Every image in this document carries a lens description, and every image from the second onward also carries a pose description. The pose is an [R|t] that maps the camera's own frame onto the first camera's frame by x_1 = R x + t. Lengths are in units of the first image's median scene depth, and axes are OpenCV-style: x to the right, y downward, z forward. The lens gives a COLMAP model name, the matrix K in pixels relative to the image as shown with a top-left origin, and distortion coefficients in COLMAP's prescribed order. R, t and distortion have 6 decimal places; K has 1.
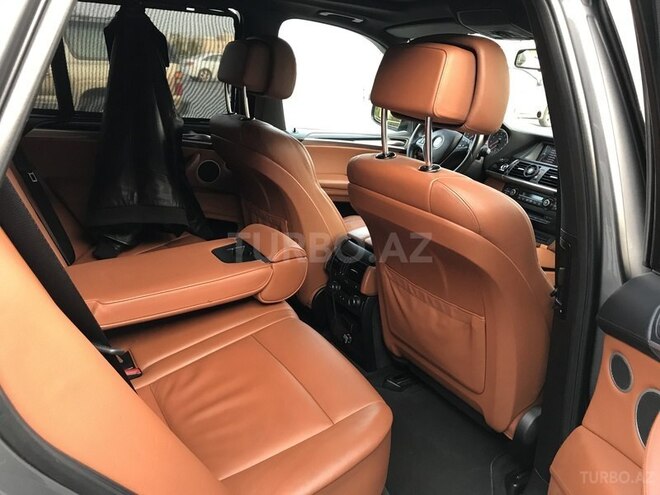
lens RADIAL K [[554.1, 0, 331.8], [0, 554.1, 246.3], [0, 0, 1]] dist [0.005983, -0.005560]
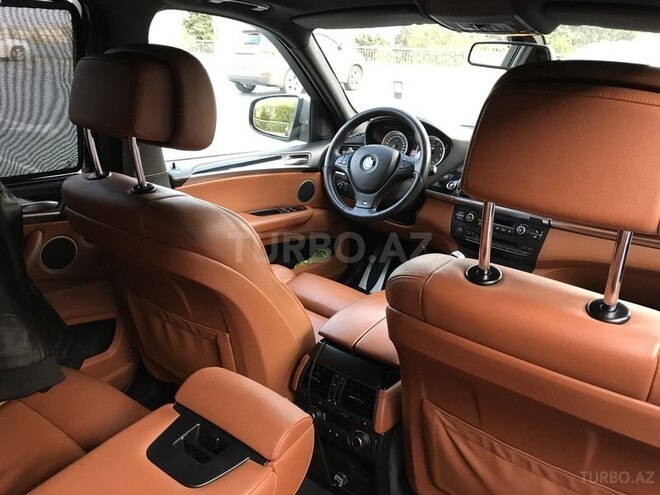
lens RADIAL K [[554.1, 0, 331.8], [0, 554.1, 246.3], [0, 0, 1]] dist [0.005983, -0.005560]
pose [[0.933835, -0.160245, 0.319803, -0.161451], [0.141640, 0.986617, 0.080775, -0.184135], [-0.328467, -0.030134, 0.944035, 0.360942]]
